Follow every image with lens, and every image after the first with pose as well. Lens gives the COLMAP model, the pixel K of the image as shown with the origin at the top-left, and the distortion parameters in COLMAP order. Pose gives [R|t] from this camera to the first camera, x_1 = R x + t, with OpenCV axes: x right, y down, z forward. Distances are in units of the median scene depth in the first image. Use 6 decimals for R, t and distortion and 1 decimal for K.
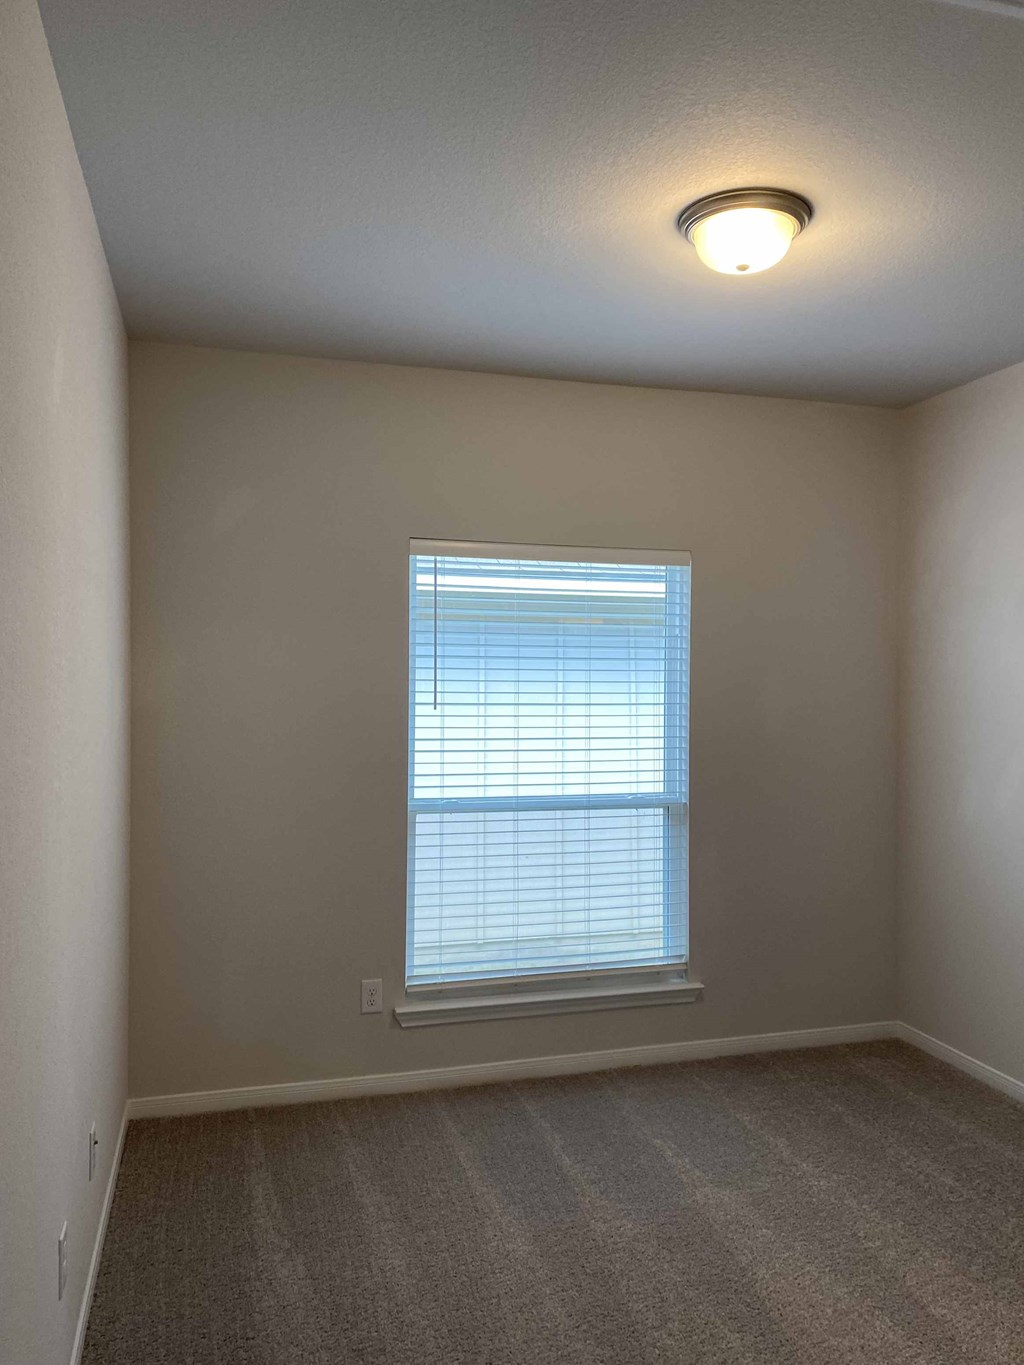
lens RADIAL K [[1040.3, 0, 521.2], [0, 1040.3, 686.4], [0, 0, 1]] dist [0.041342, -0.028428]
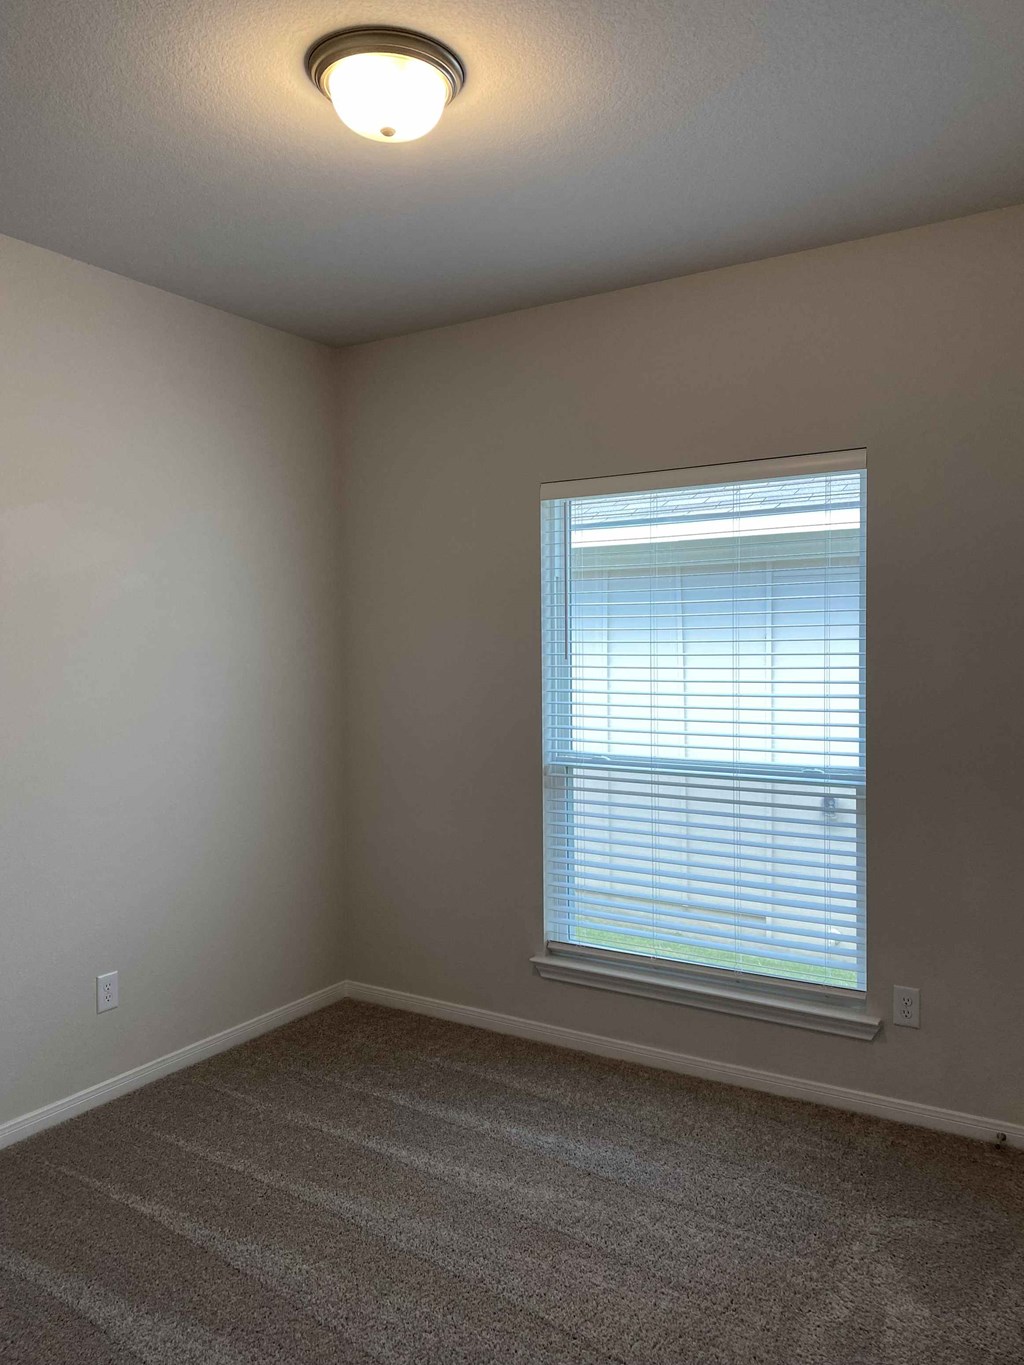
lens RADIAL K [[1040.3, 0, 486.7], [0, 1040.3, 687.1], [0, 0, 1]] dist [0.041342, -0.028428]
pose [[0.668055, 0.019949, -0.743845, 0.569634], [0.010063, 0.999307, 0.035838, 0.010775], [0.744044, -0.031427, 0.667391, 0.292194]]
